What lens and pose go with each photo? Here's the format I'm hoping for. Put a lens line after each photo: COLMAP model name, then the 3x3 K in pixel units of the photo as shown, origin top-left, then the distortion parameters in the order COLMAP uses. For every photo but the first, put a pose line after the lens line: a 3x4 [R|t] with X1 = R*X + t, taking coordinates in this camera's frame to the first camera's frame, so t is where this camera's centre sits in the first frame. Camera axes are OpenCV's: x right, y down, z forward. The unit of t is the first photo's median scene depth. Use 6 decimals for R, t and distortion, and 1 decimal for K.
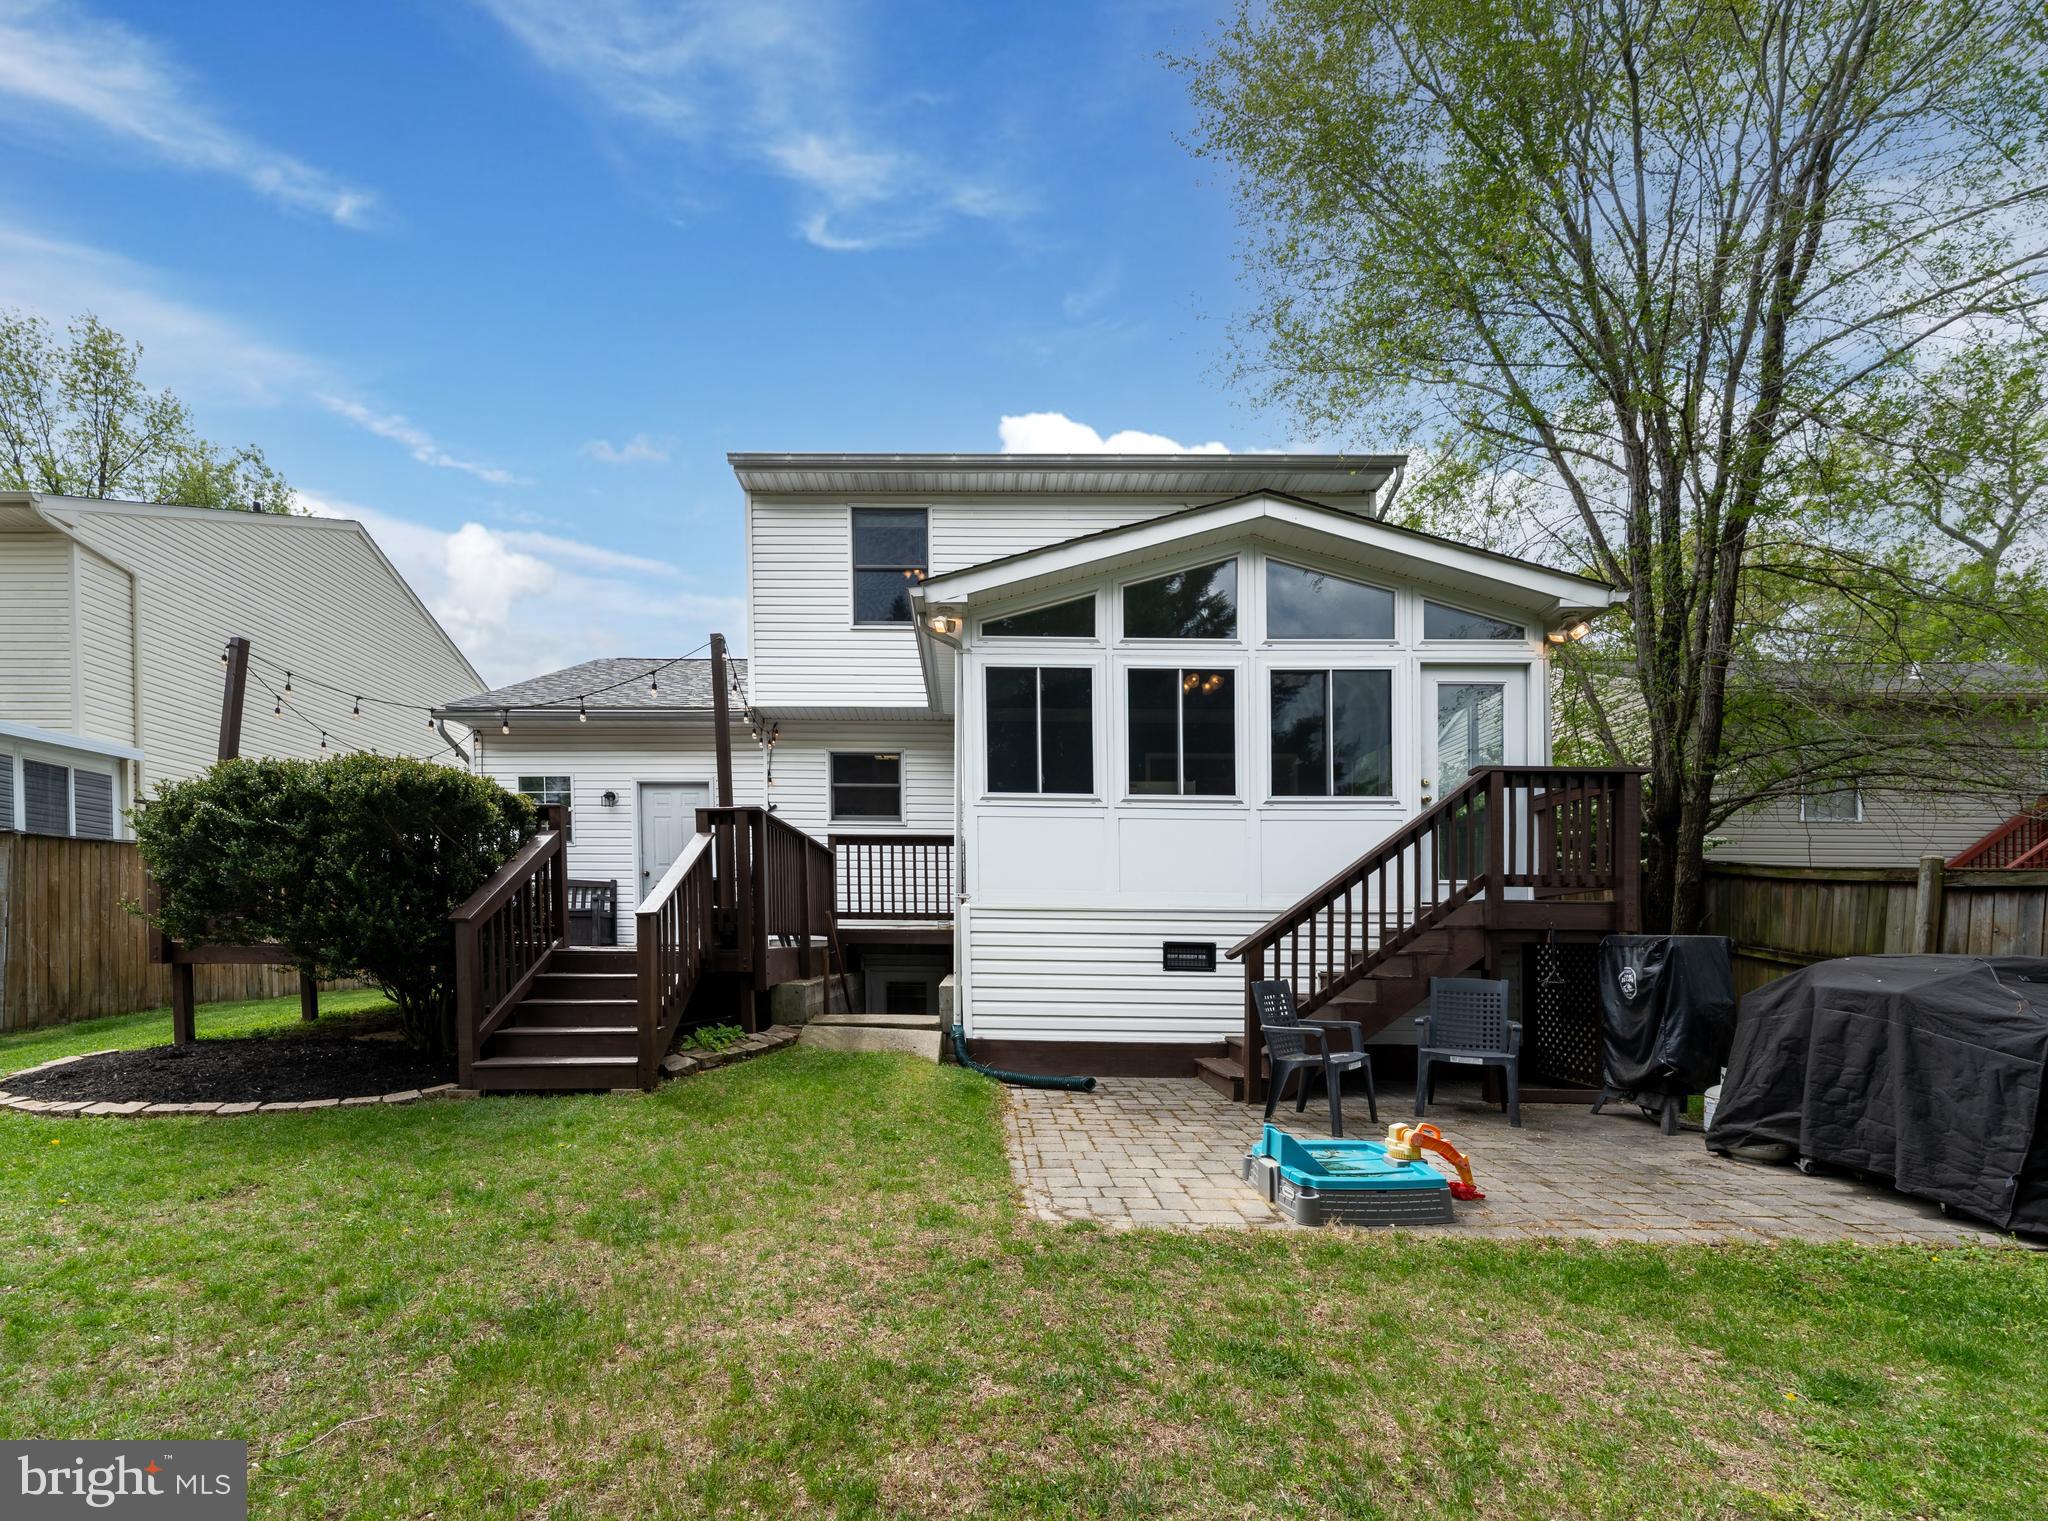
lens RADIAL K [[873.6, 0, 960.3], [0, 873.6, 960.7], [0, 0, 1]] dist [0.002943, 0.000175]
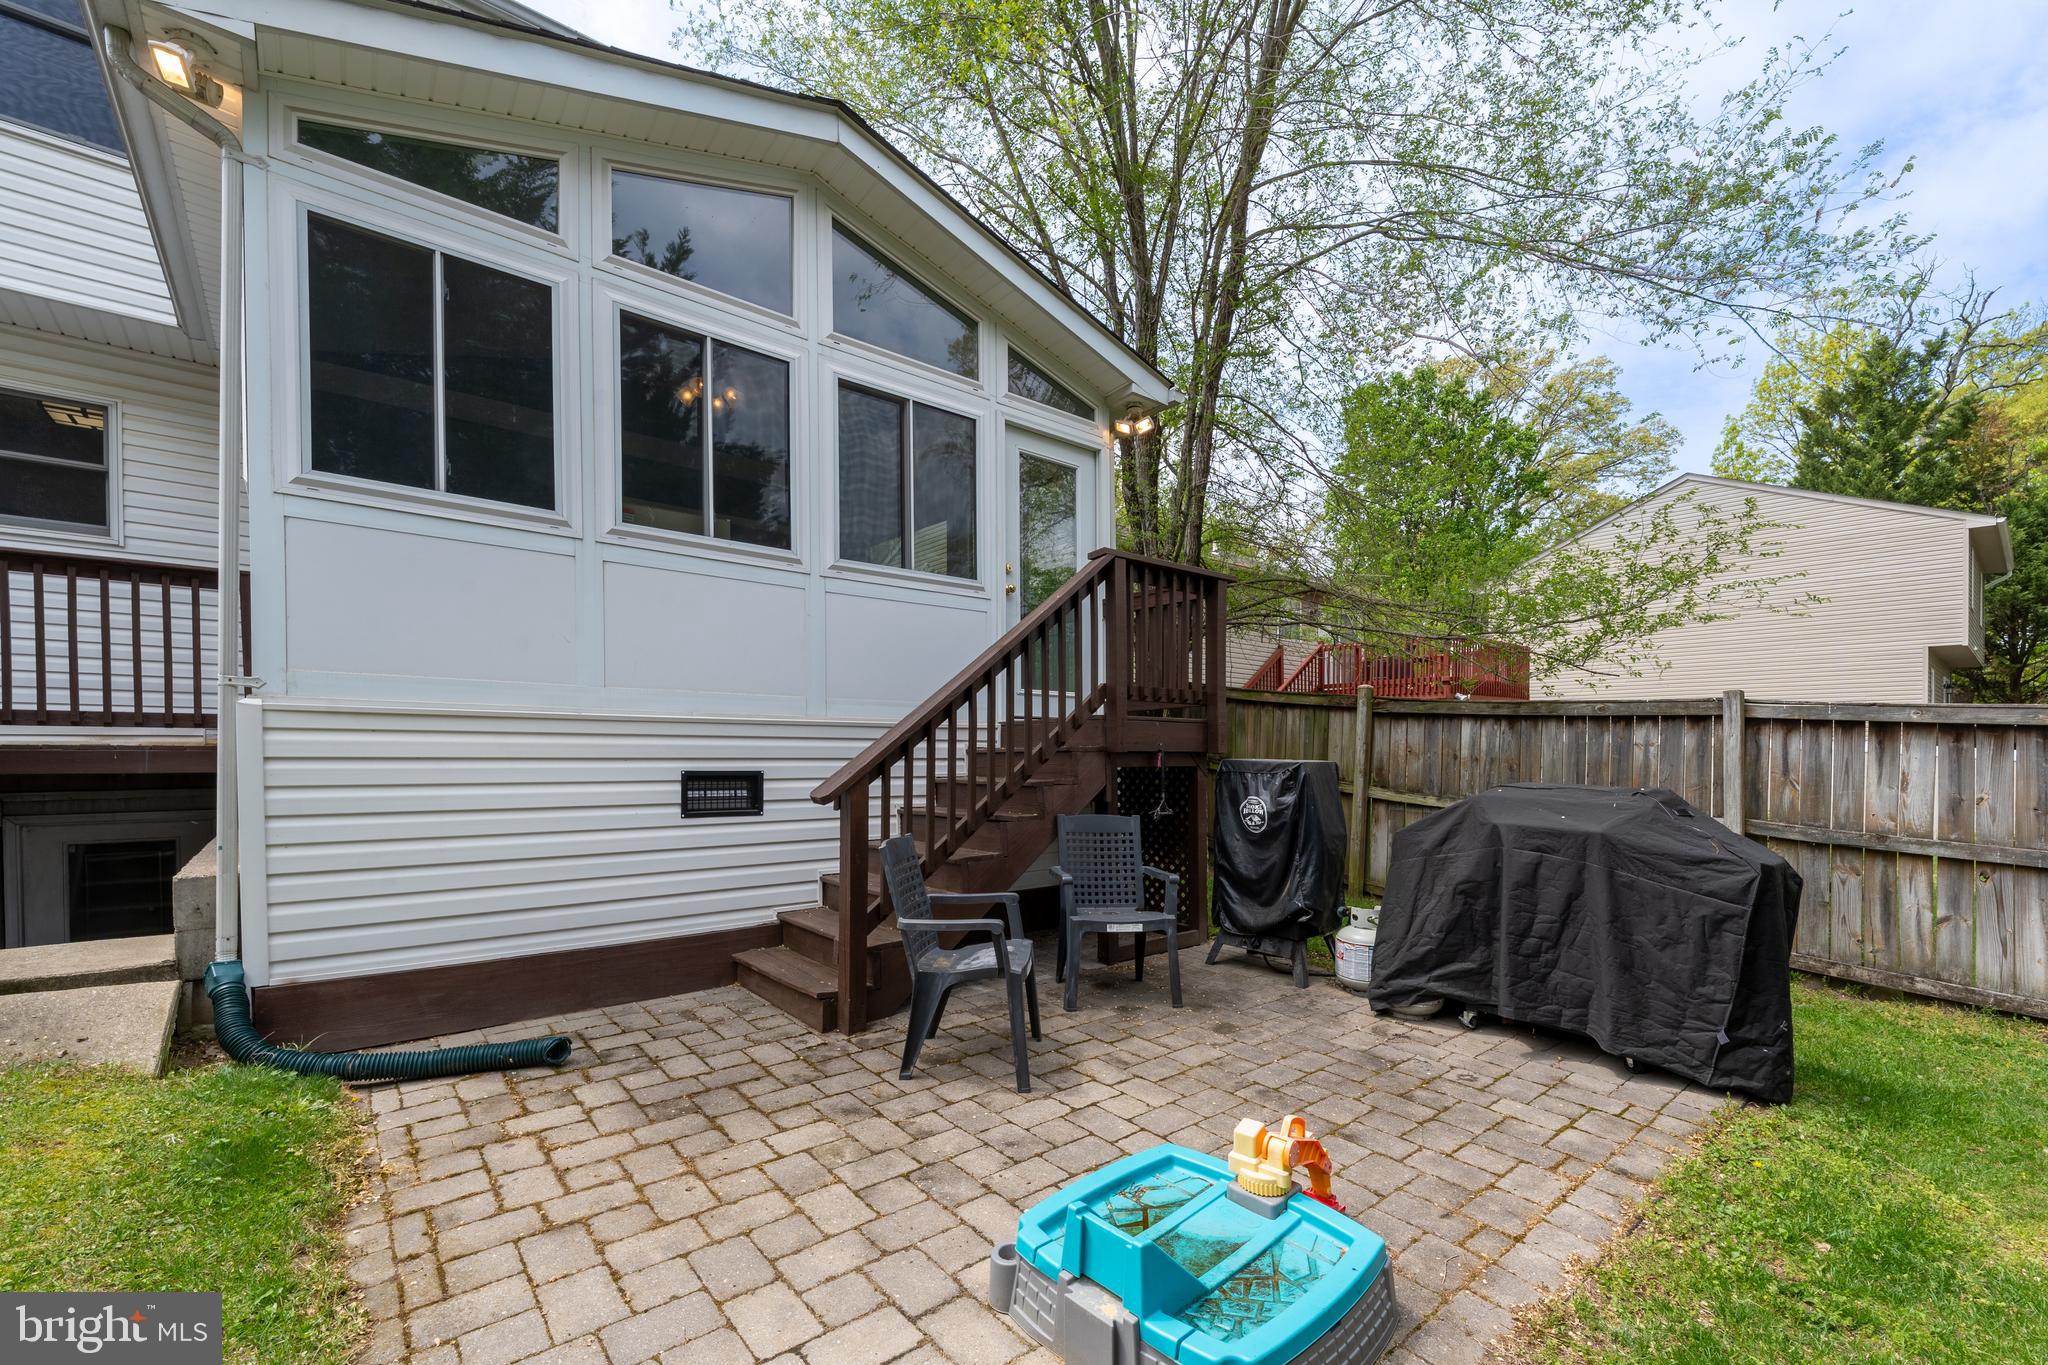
lens RADIAL K [[855.1, 0, 1012.8], [0, 855.1, 738.5], [0, 0, 1]] dist [-0.000287, -0.000121]
pose [[0.762306, 0.003108, 0.647209, 0.022631], [0.016082, 0.999589, -0.023742, -0.028211], [-0.647017, 0.028507, 0.761943, 0.416643]]
